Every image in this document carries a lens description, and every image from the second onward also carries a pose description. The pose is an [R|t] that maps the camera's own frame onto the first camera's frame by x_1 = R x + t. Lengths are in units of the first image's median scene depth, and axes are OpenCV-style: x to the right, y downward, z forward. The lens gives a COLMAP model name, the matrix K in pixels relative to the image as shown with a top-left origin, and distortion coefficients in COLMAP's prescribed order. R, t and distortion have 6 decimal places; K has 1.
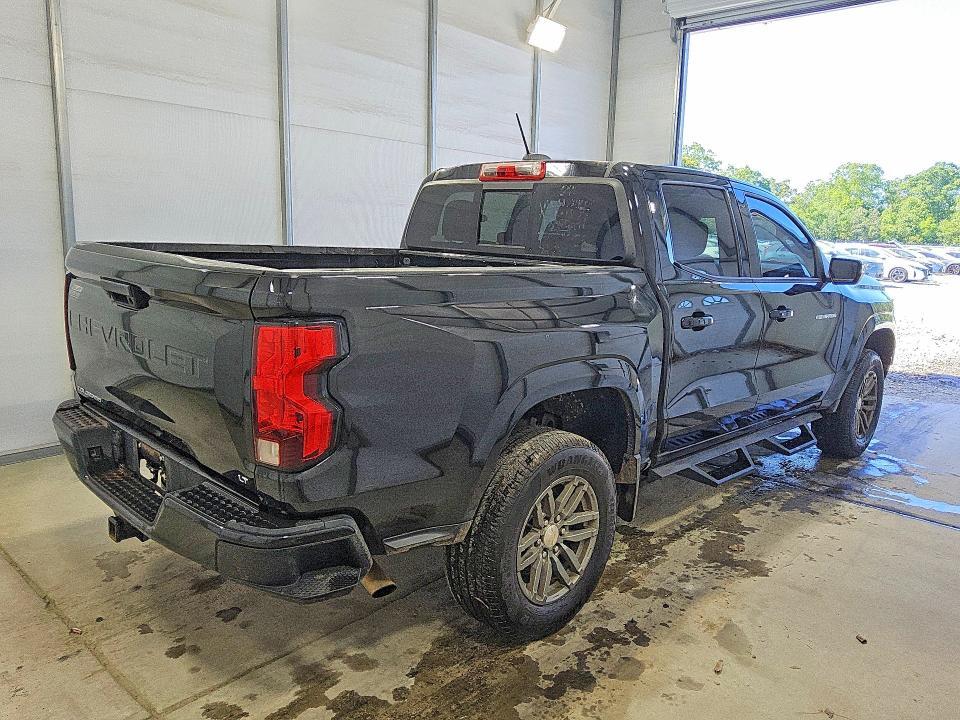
lens RADIAL K [[749.7, 0, 480.0], [0, 749.7, 360.0], [0, 0, 1]] dist [-0.041430, -0.000676]
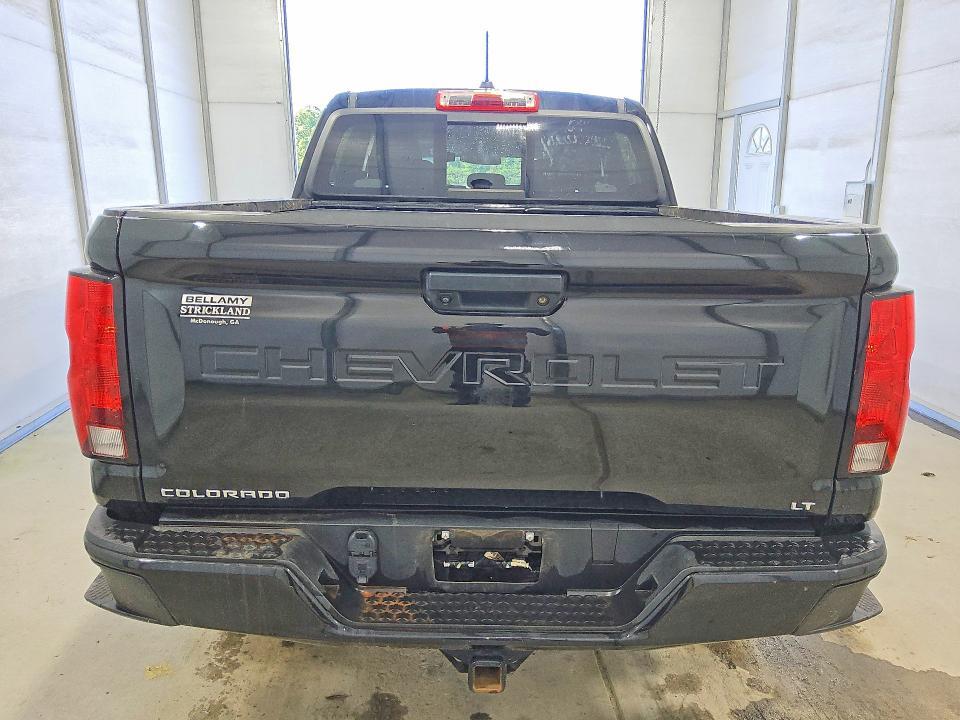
lens RADIAL K [[749.7, 0, 480.0], [0, 749.7, 360.0], [0, 0, 1]] dist [-0.041430, -0.000676]
pose [[0.704038, -0.205394, 0.679811, -0.596956], [0.128251, 0.978296, 0.162754, -0.101928], [-0.698485, -0.027398, 0.715100, 0.383441]]
